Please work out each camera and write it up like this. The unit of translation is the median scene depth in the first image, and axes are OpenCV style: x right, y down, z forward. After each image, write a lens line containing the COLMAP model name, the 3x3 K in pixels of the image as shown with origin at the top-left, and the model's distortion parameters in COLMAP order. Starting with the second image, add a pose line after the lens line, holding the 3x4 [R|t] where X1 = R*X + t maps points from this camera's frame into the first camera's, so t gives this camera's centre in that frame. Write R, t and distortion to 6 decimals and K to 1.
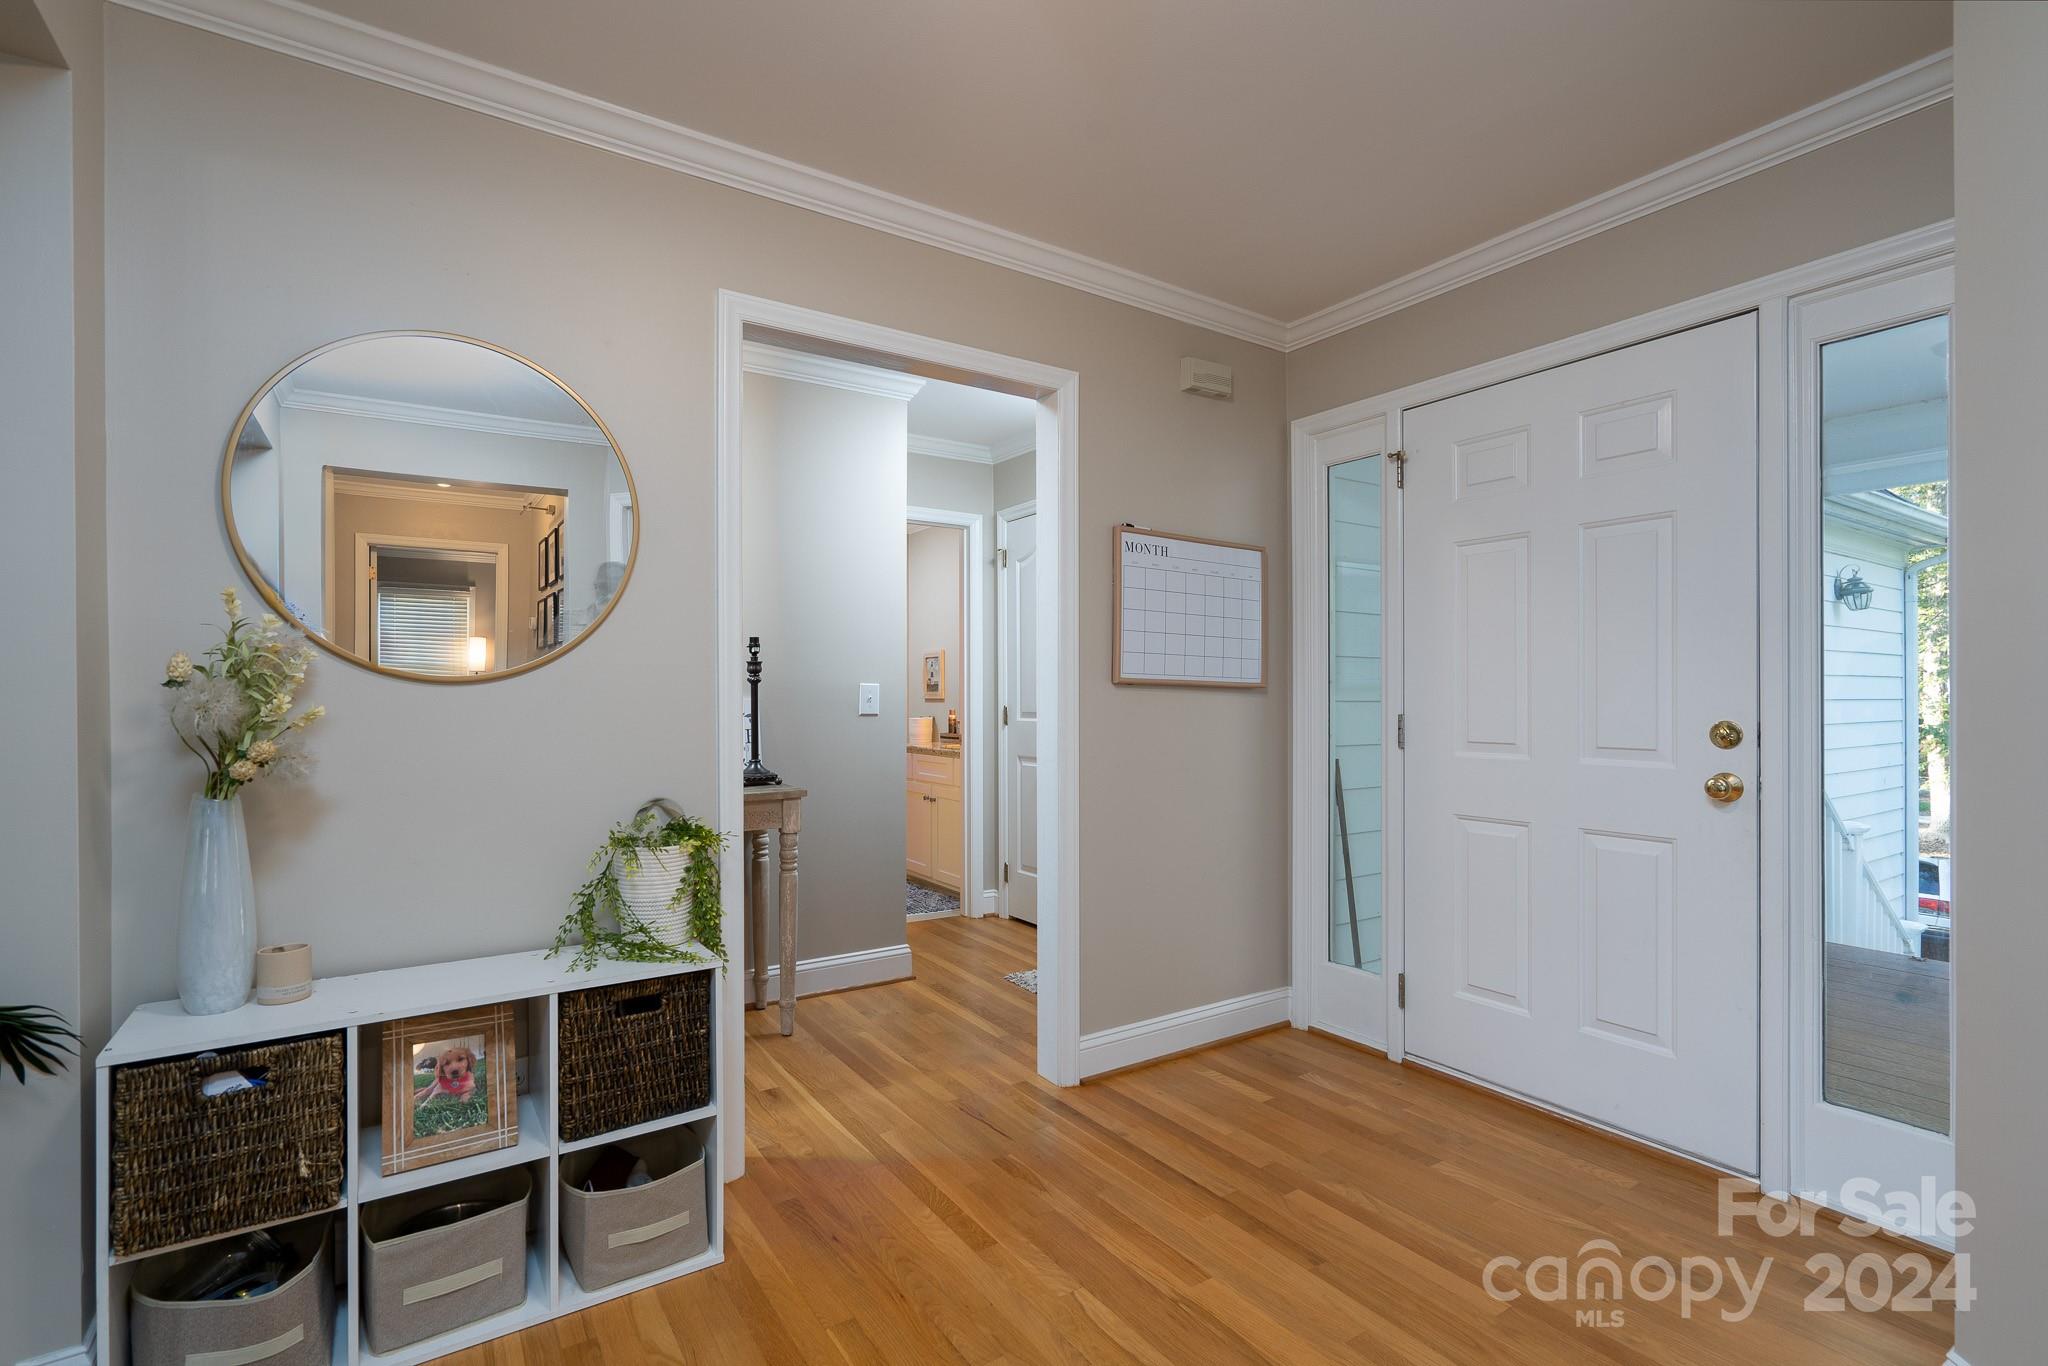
lens RADIAL K [[933.6, 0, 1024.1], [0, 933.6, 693.5], [0, 0, 1]] dist [-0.005004, 0.002160]
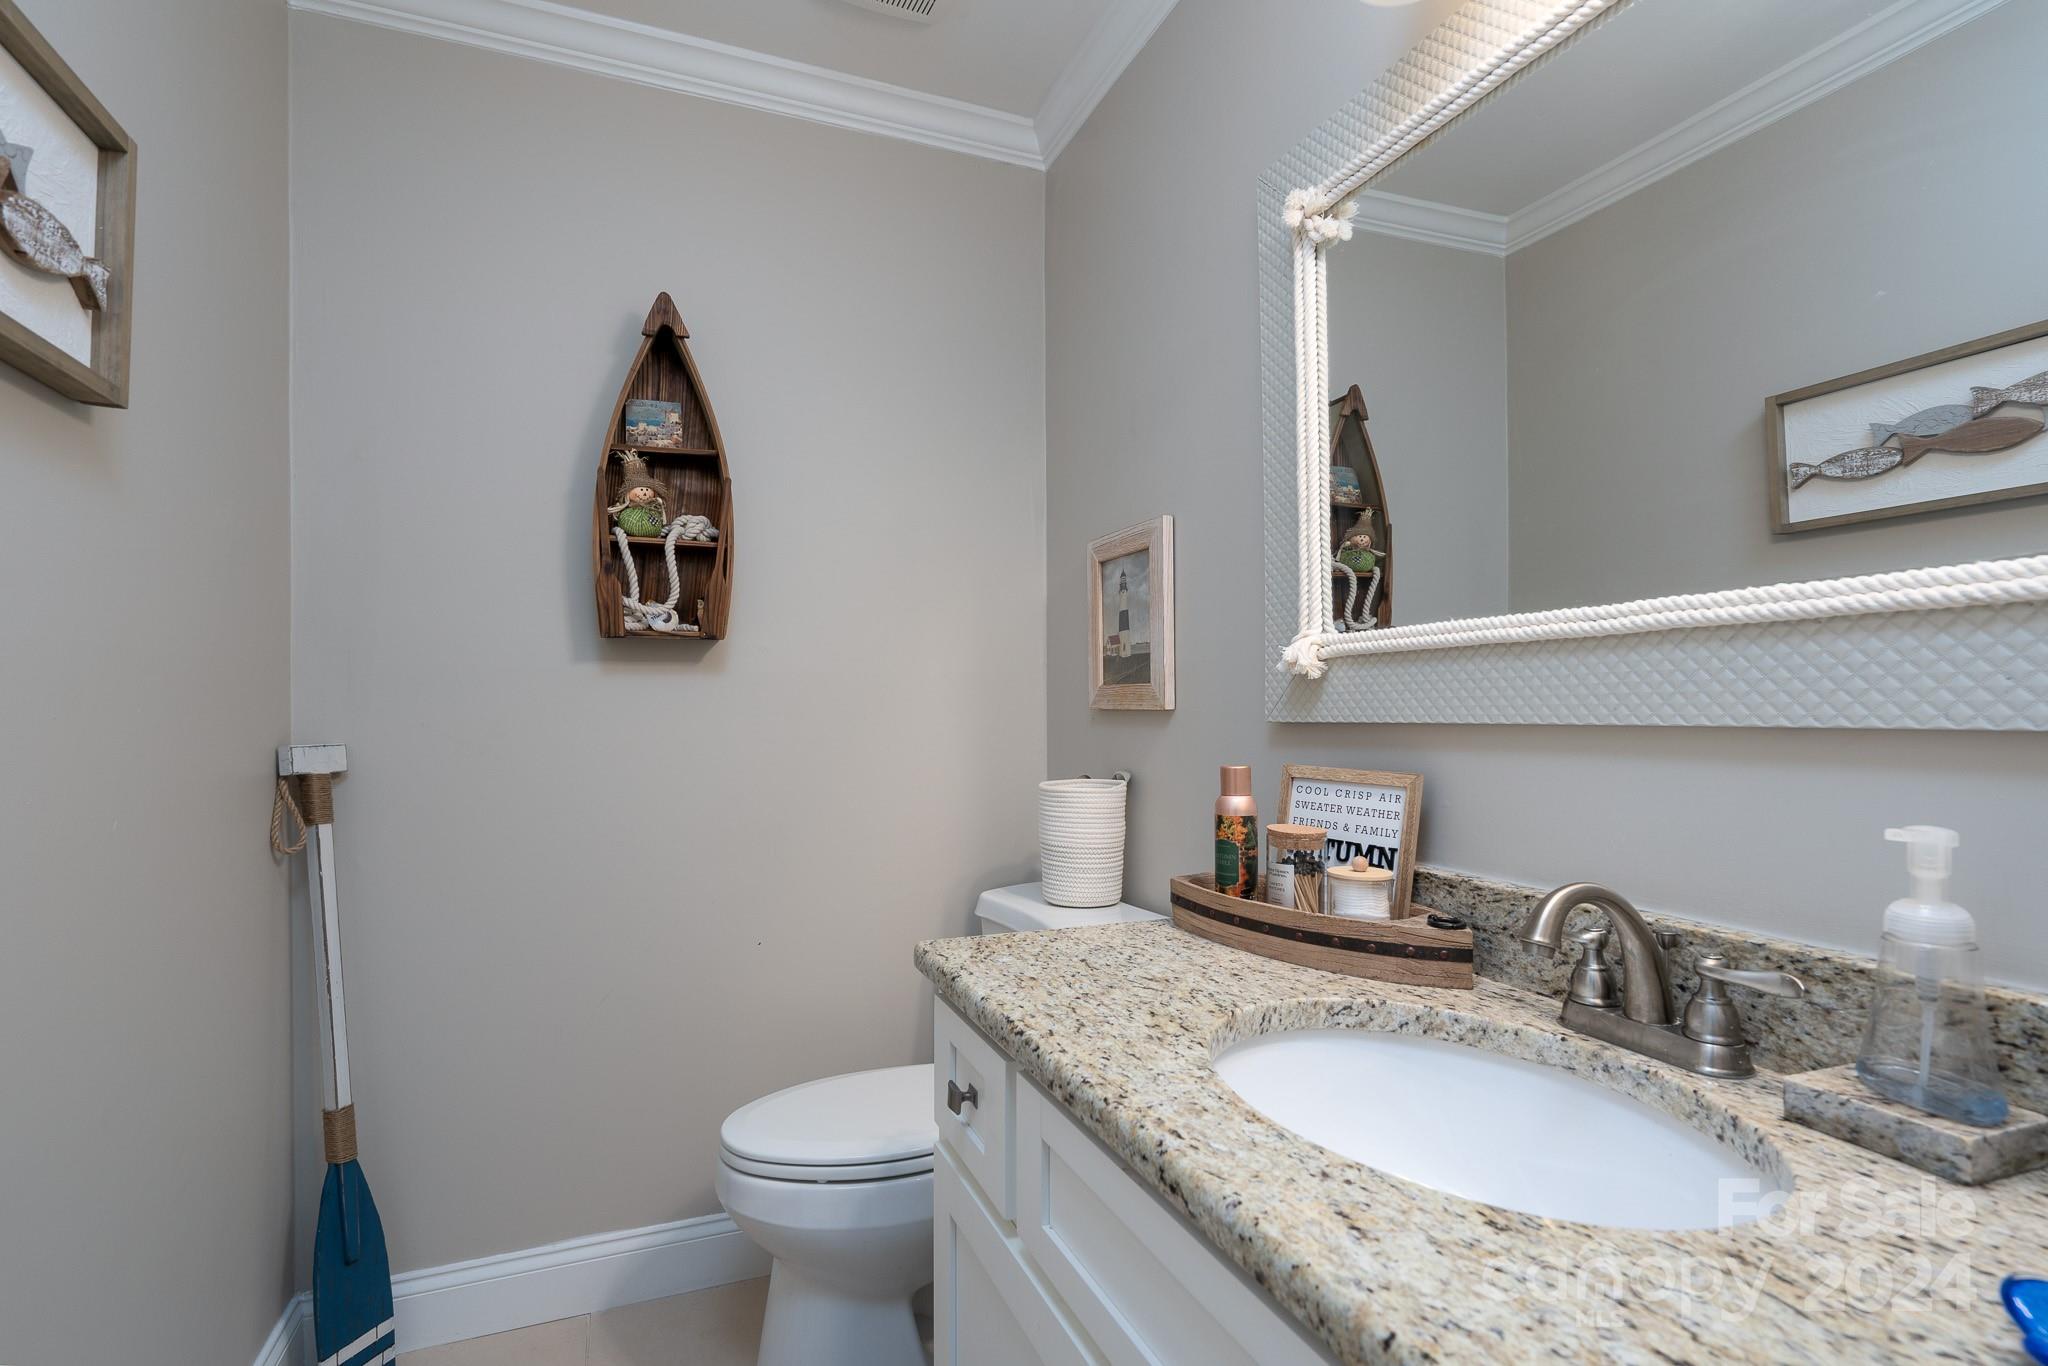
lens RADIAL K [[933.6, 0, 1020.0], [0, 933.6, 688.9], [0, 0, 1]] dist [-0.005004, 0.002160]
pose [[0.978161, 0.001260, -0.207846, -0.071669], [-0.004021, 0.999909, -0.012859, 0.003679], [0.207811, 0.013414, 0.978077, 0.722720]]
